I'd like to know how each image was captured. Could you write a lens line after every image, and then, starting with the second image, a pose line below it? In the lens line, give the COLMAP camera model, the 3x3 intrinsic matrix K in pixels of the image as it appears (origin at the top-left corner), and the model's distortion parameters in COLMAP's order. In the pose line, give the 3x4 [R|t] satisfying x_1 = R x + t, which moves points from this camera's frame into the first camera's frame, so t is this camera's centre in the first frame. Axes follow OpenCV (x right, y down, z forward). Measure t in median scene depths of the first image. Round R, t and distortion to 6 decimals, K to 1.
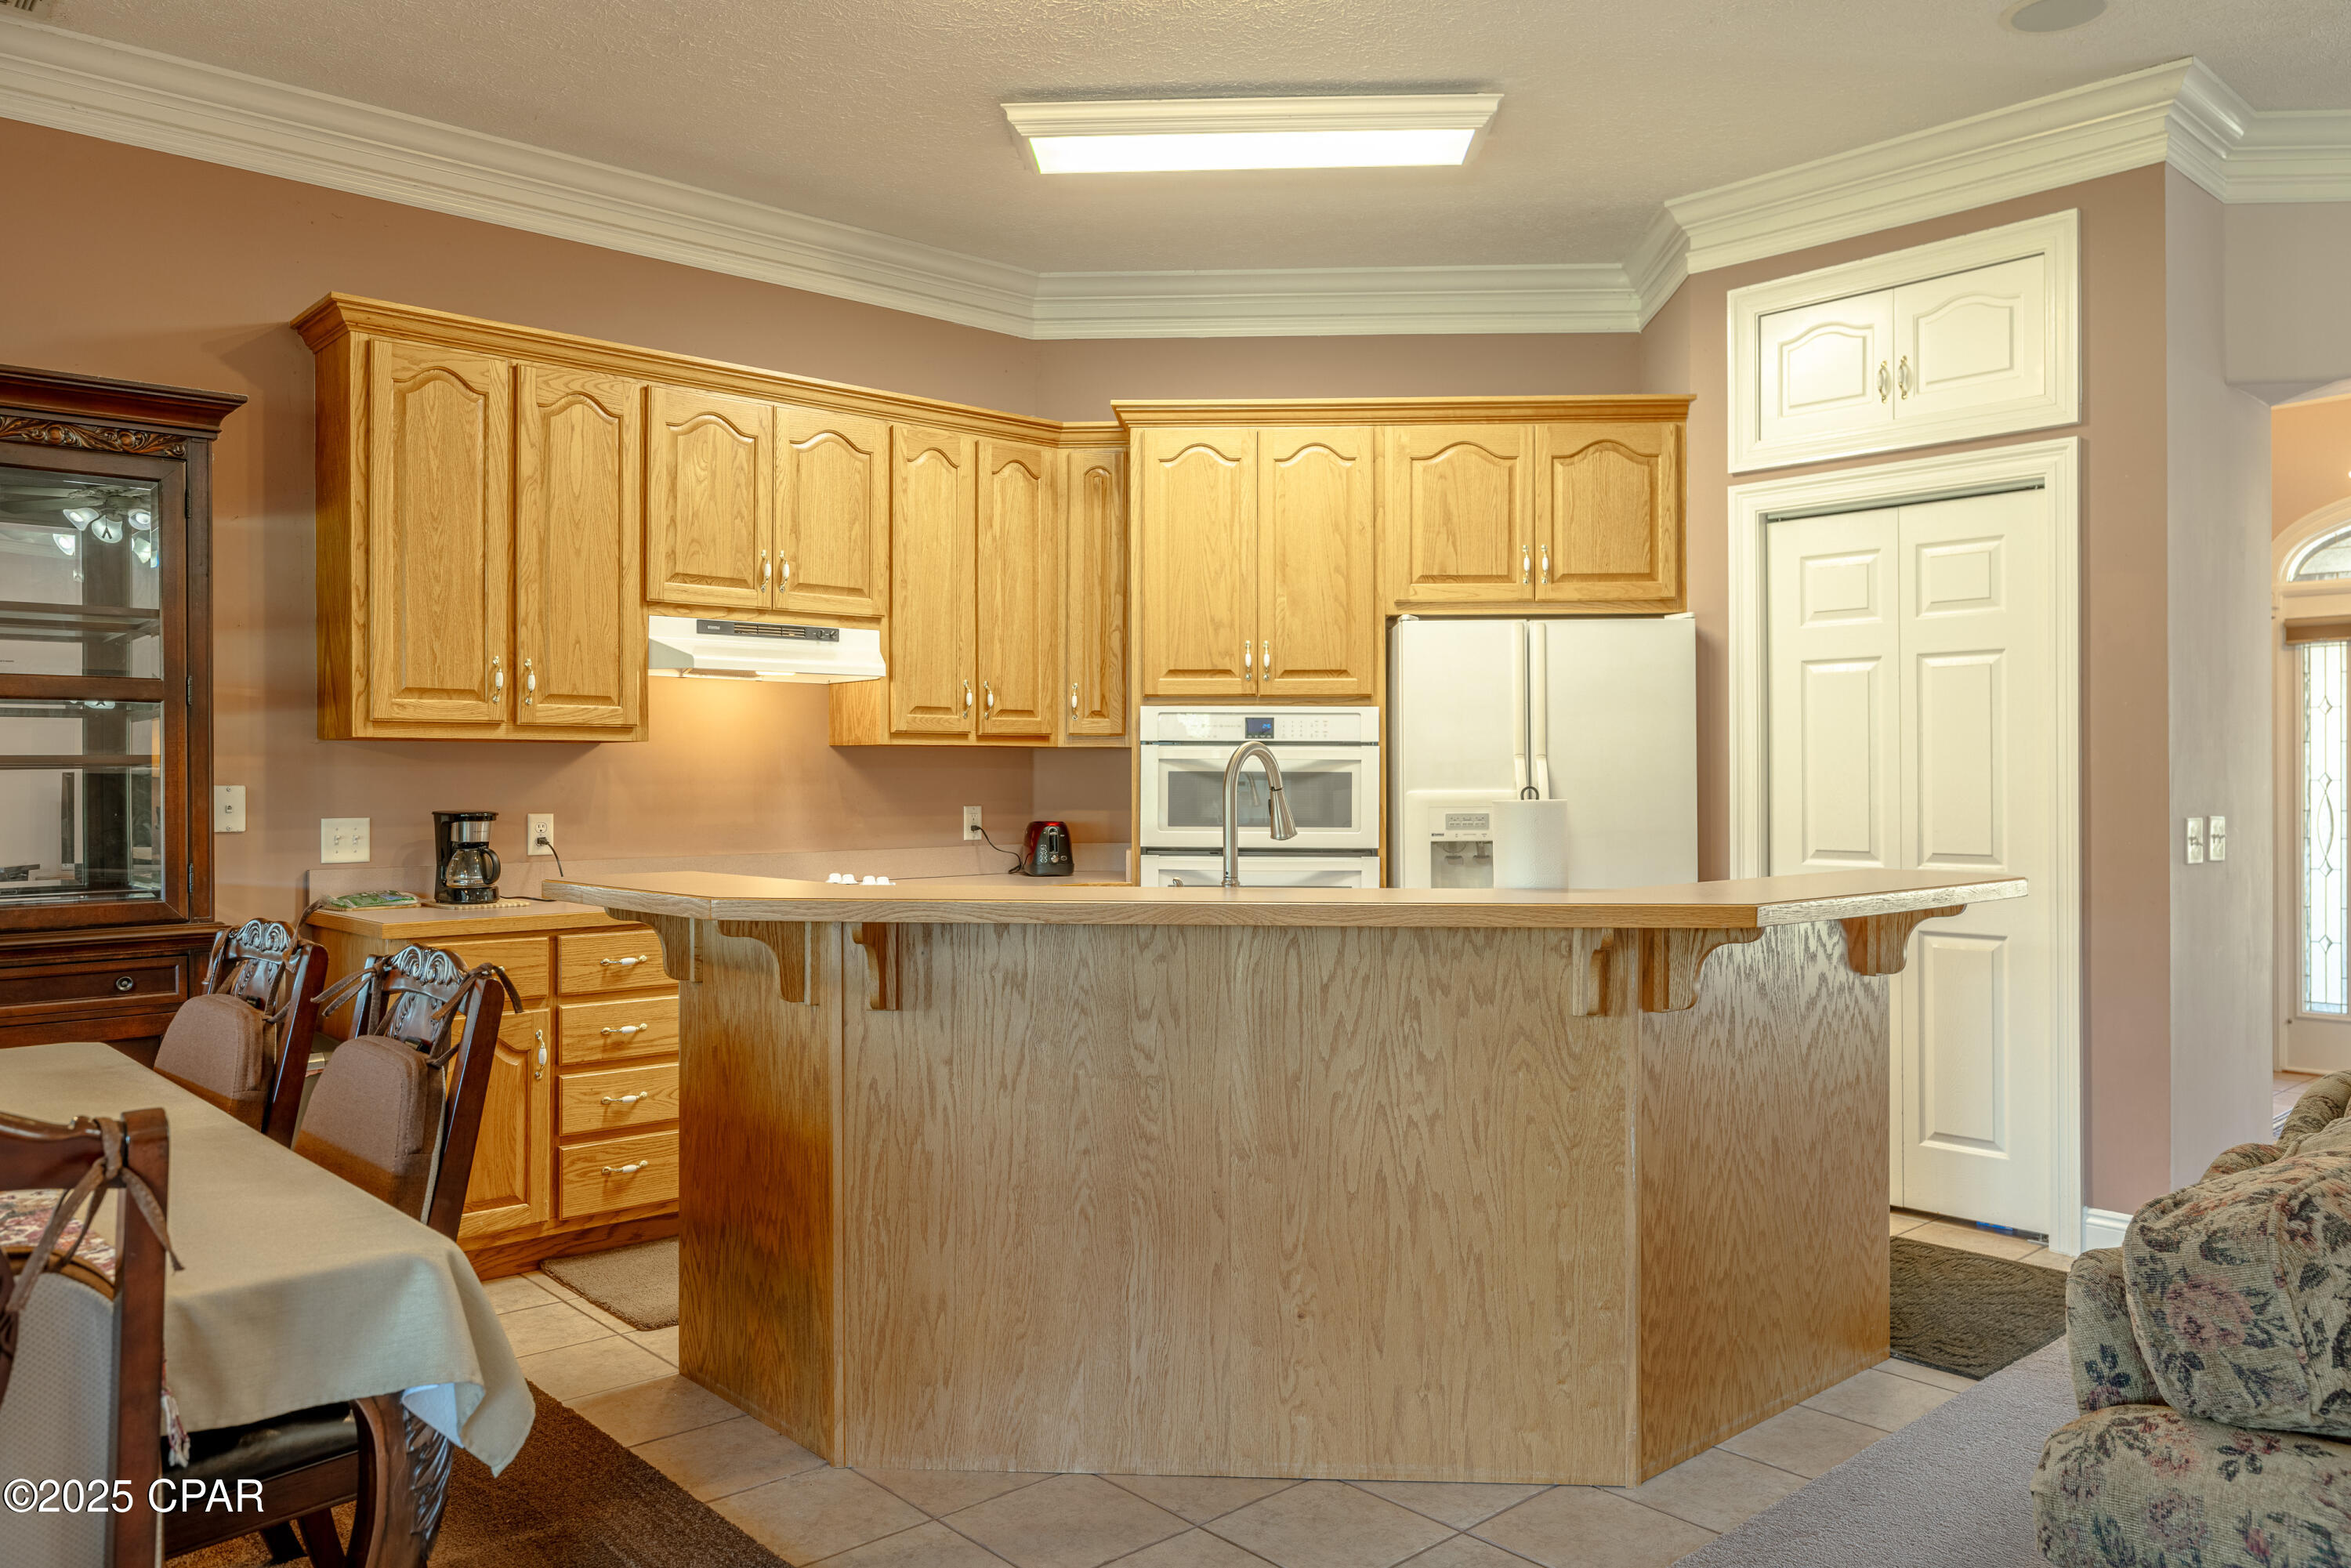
lens RADIAL K [[1681.8, 0, 1158.6], [0, 1681.8, 778.6], [0, 0, 1]] dist [-0.001984, -0.000704]
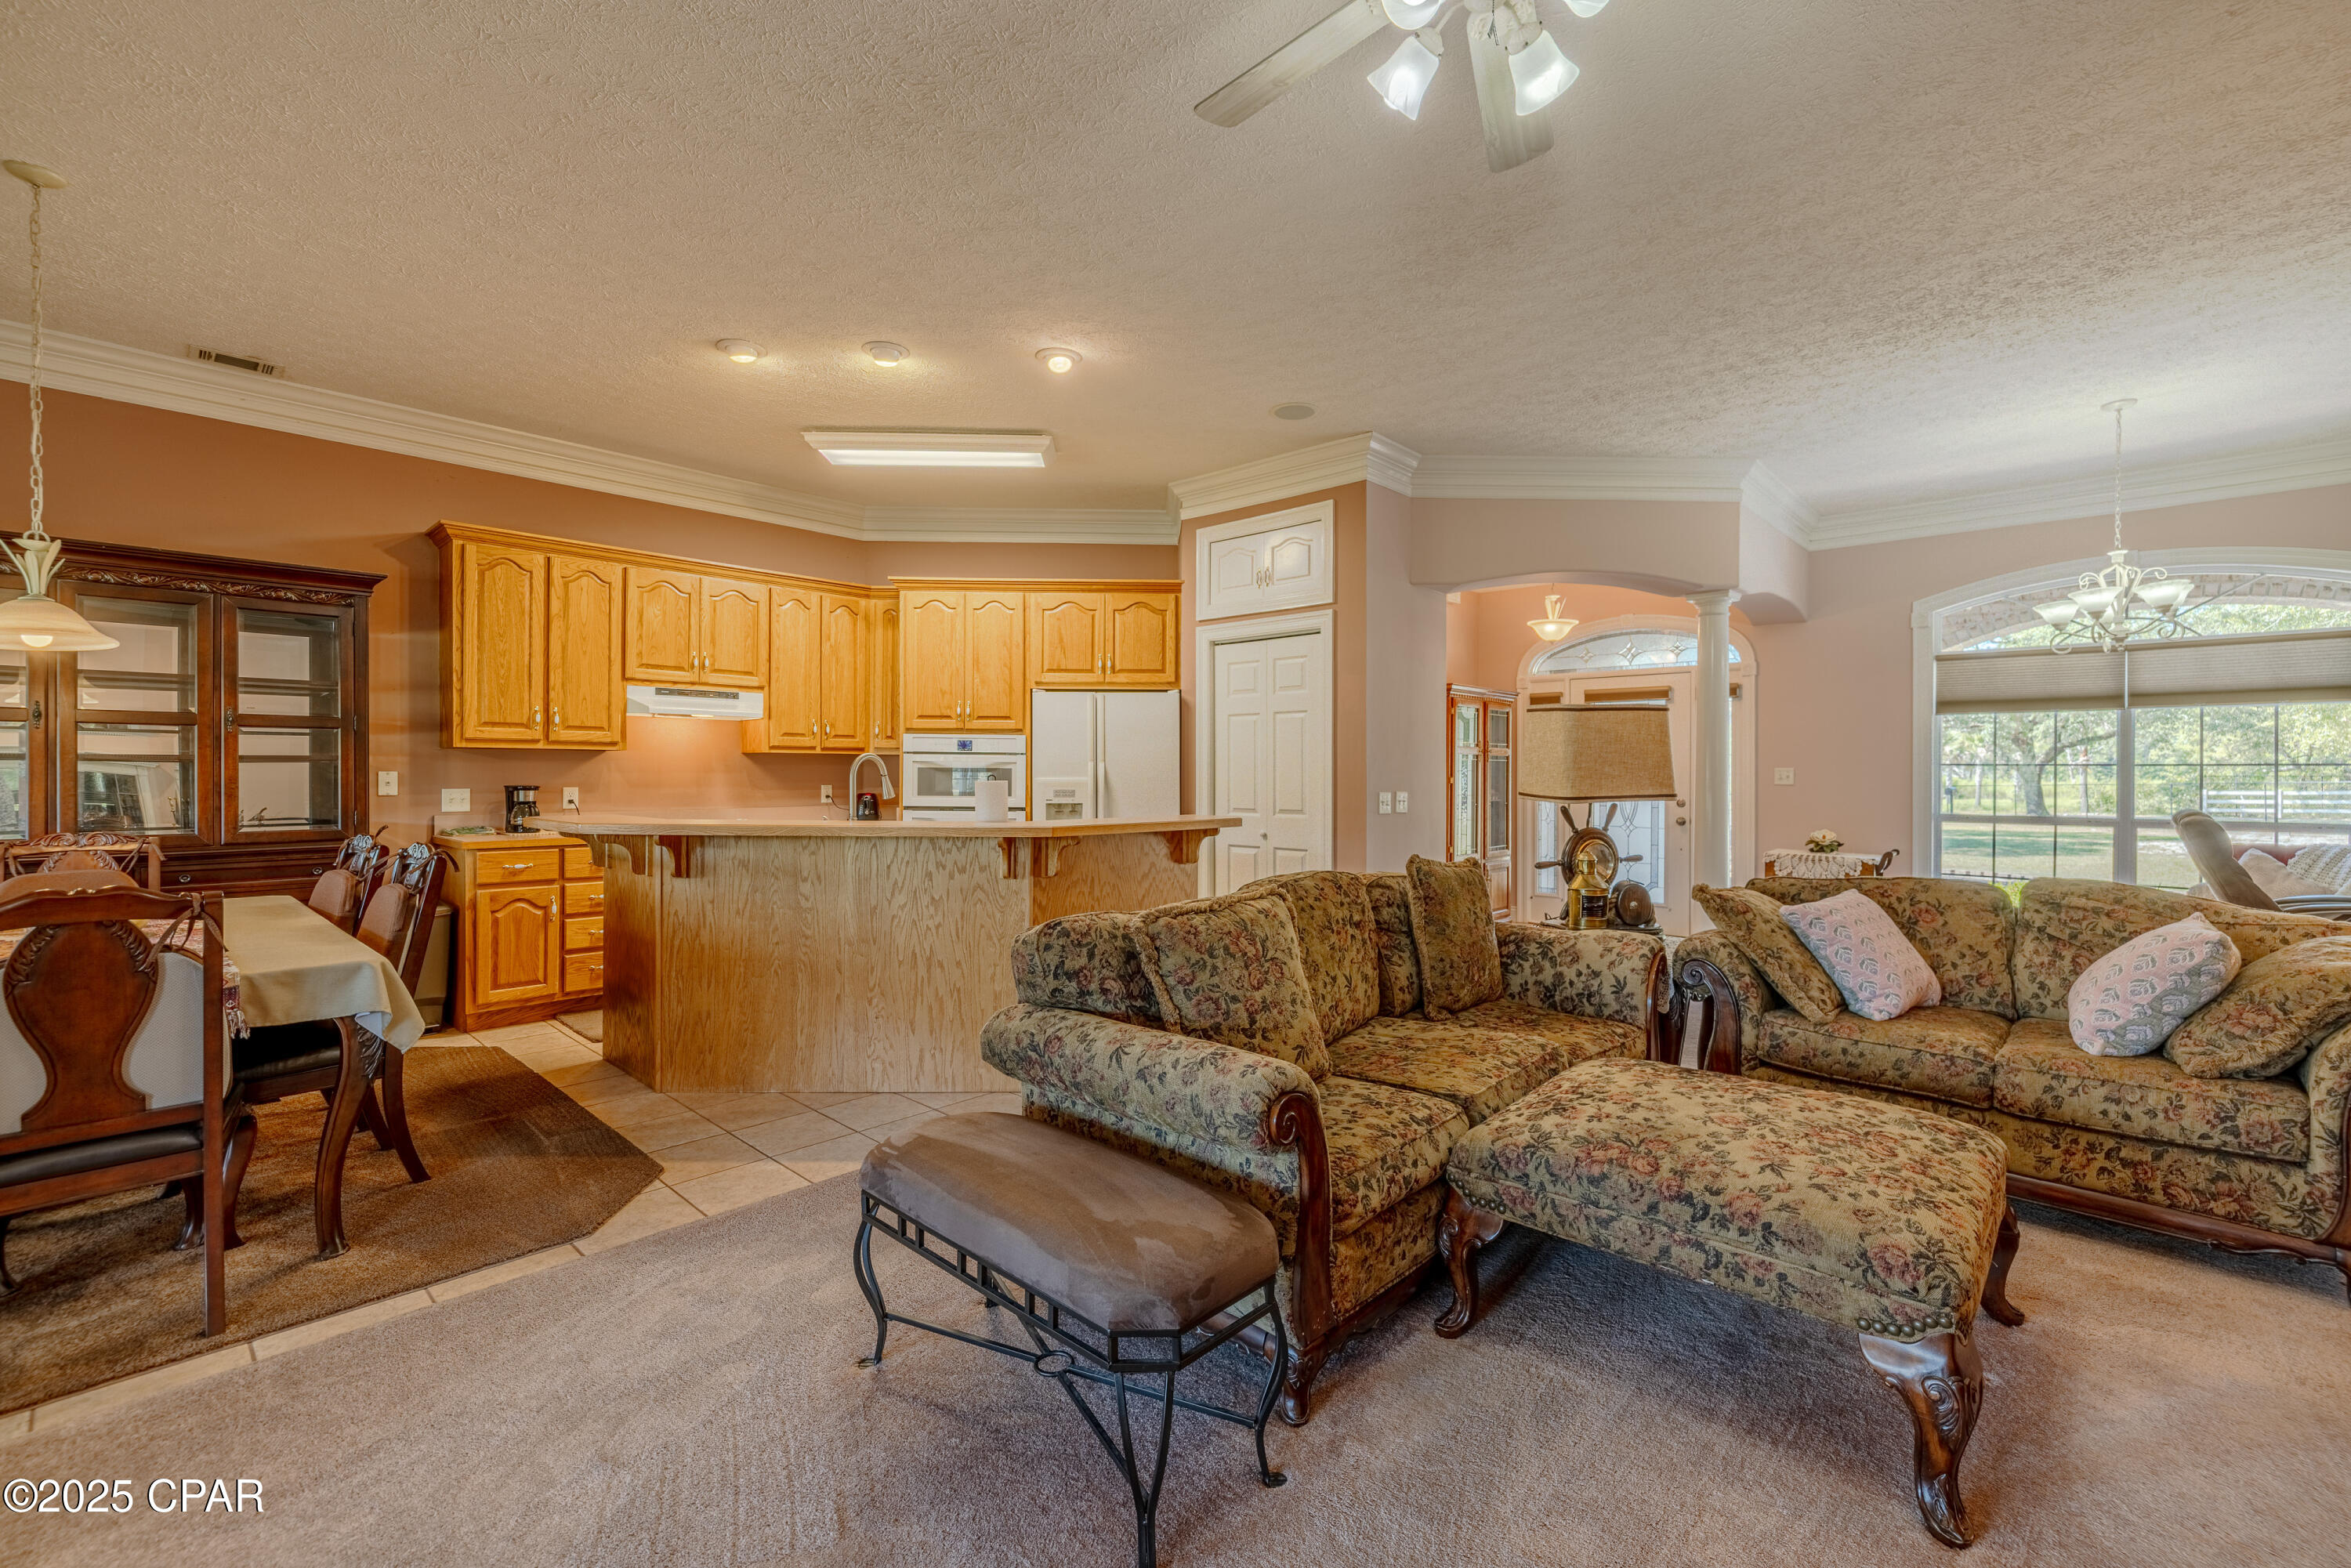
lens RADIAL K [[1000.5, 0, 1170.0], [0, 1000.5, 774.7], [0, 0, 1]] dist [-0.000666, 0.000470]
pose [[0.996397, 0.005397, 0.084644, 0.240639], [-0.005561, 0.999983, 0.001696, 0.000885], [-0.084634, -0.002161, 0.996410, -0.219450]]
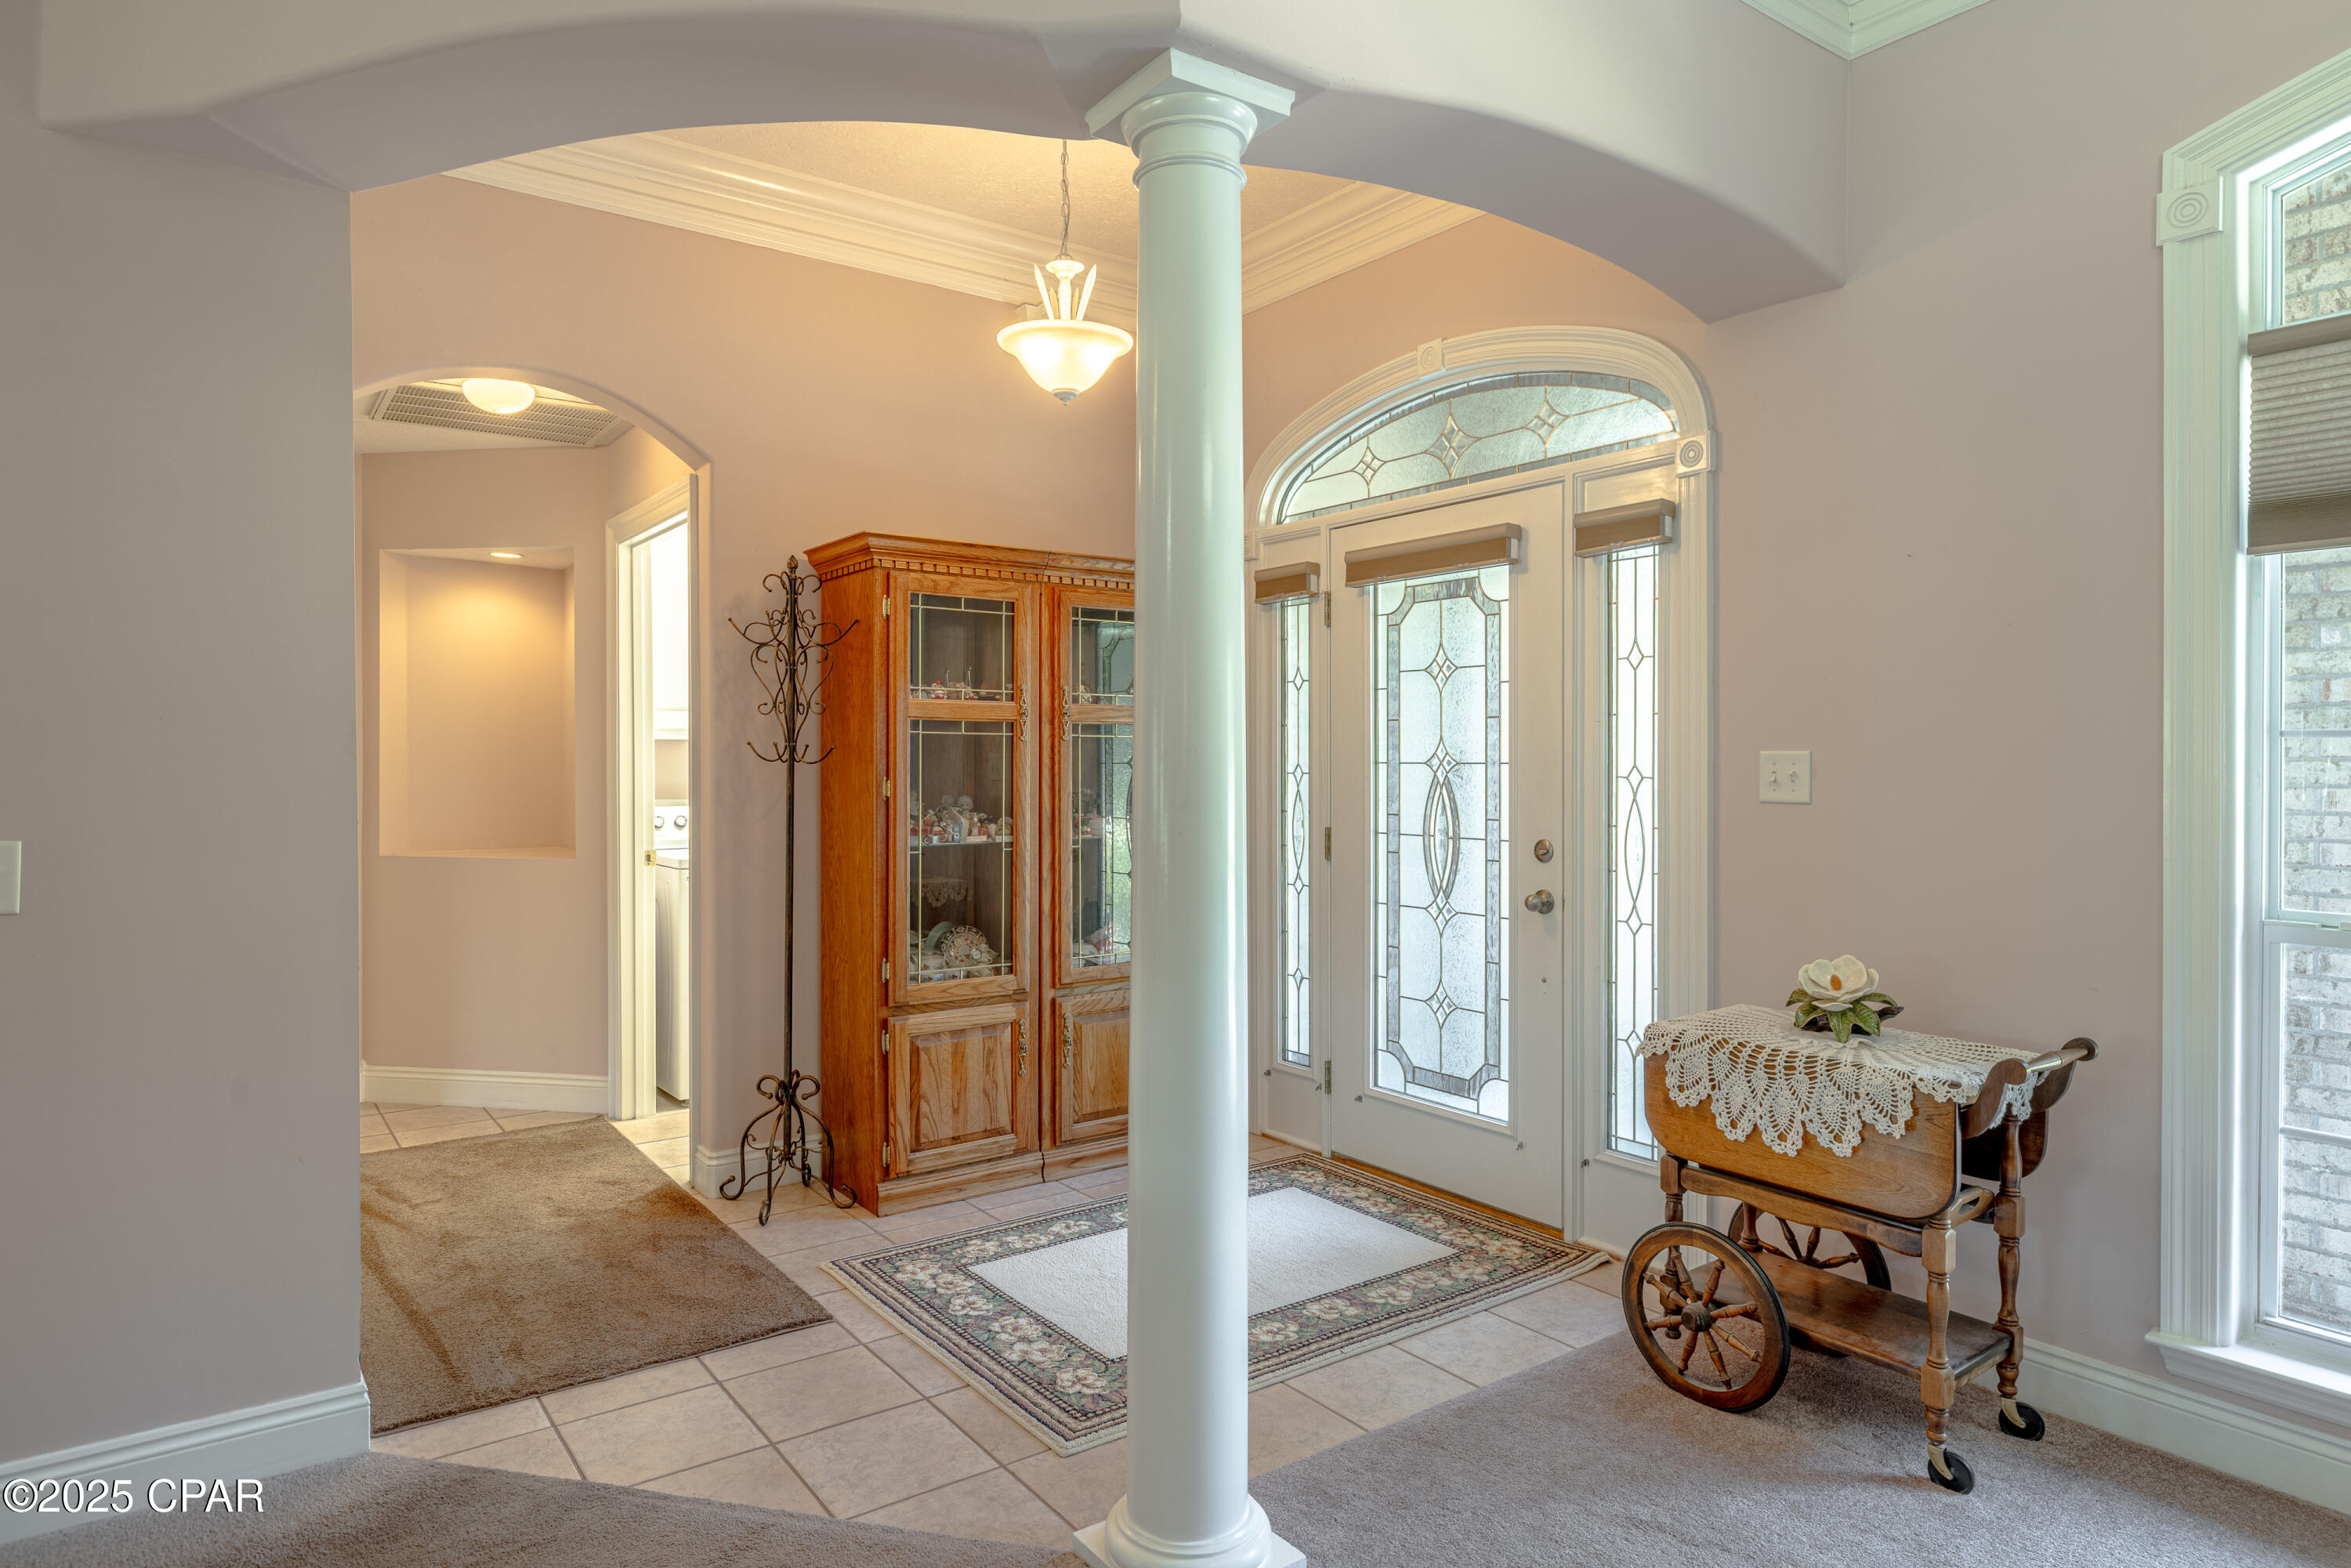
lens RADIAL K [[1355.0, 0, 1172.6], [0, 1355.0, 770.4], [0, 0, 1]] dist [0.007694, -0.000722]
pose [[0.994112, 0.001316, -0.108348, 1.132505], [-0.000819, 0.999989, 0.004628, -0.004887], [0.108353, -0.004511, 0.994102, 0.573182]]
